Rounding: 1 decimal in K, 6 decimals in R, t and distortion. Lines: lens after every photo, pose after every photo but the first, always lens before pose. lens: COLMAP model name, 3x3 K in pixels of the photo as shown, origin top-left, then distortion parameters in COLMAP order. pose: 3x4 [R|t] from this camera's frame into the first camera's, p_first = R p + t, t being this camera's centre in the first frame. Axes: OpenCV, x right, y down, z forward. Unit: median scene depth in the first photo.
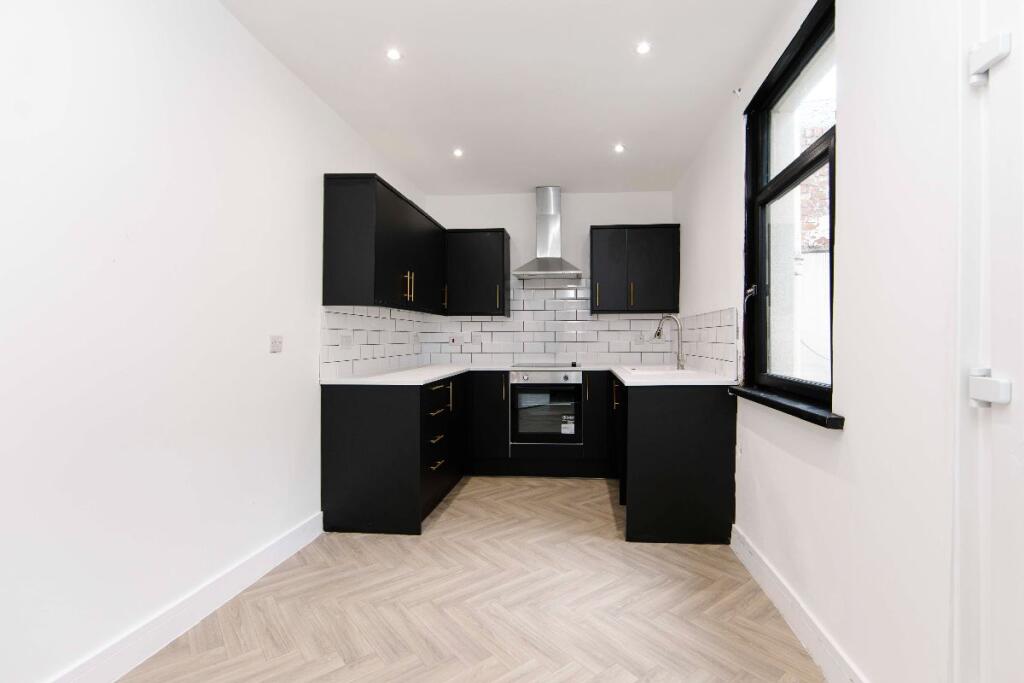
lens RADIAL K [[461.6, 0, 555.0], [0, 461.6, 337.3], [0, 0, 1]] dist [-0.001519, 0.000023]
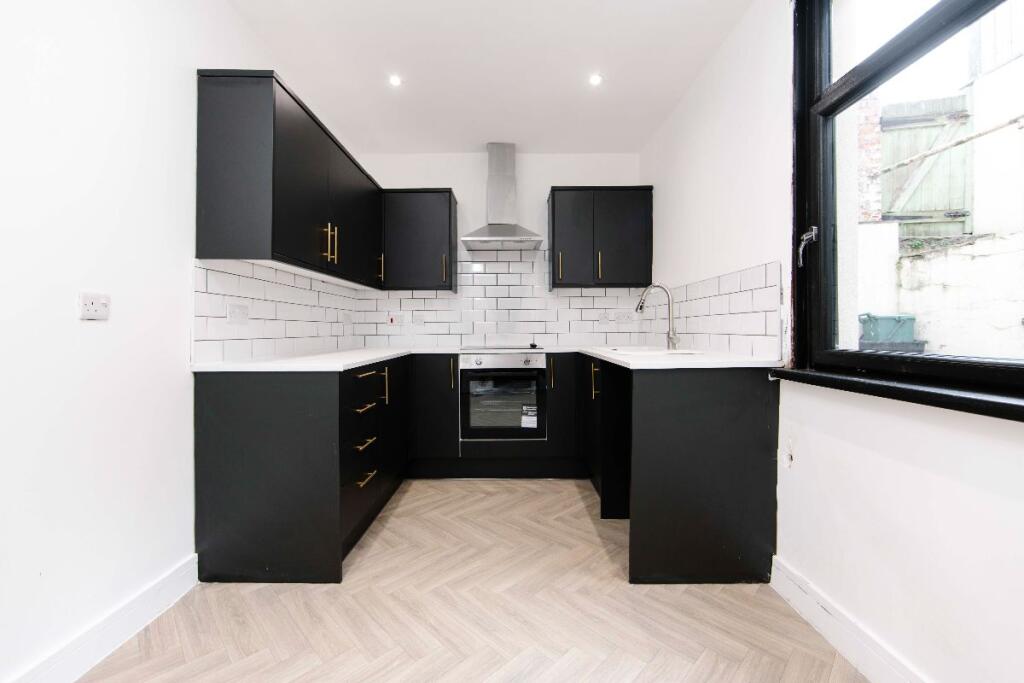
lens RADIAL K [[410.8, 0, 517.3], [0, 410.8, 331.0], [0, 0, 1]] dist [-0.001765, -0.000235]
pose [[0.997580, -0.003080, 0.069462, -0.063106], [0.002613, 0.999973, 0.006808, 0.037942], [-0.069481, -0.006610, 0.997561, 0.351053]]
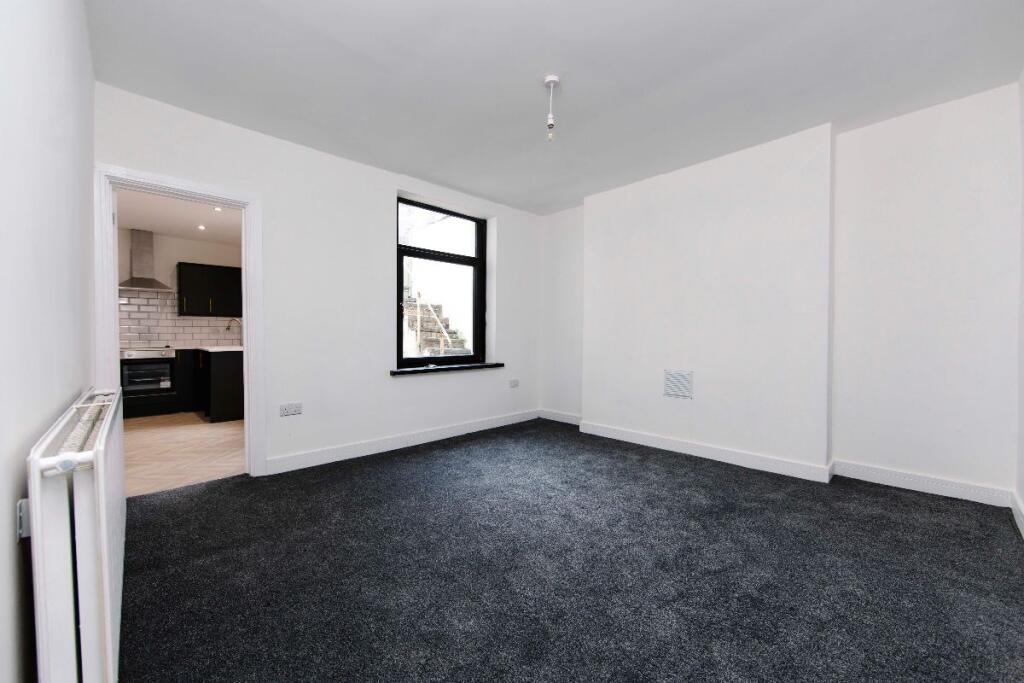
lens RADIAL K [[410.8, 0, 513.4], [0, 410.8, 345.2], [0, 0, 1]] dist [-0.001765, -0.000235]
pose [[0.683461, -0.016276, 0.729806, -0.267766], [-0.002963, 0.999681, 0.025070, 0.020829], [-0.729981, -0.019297, 0.683195, -1.300823]]
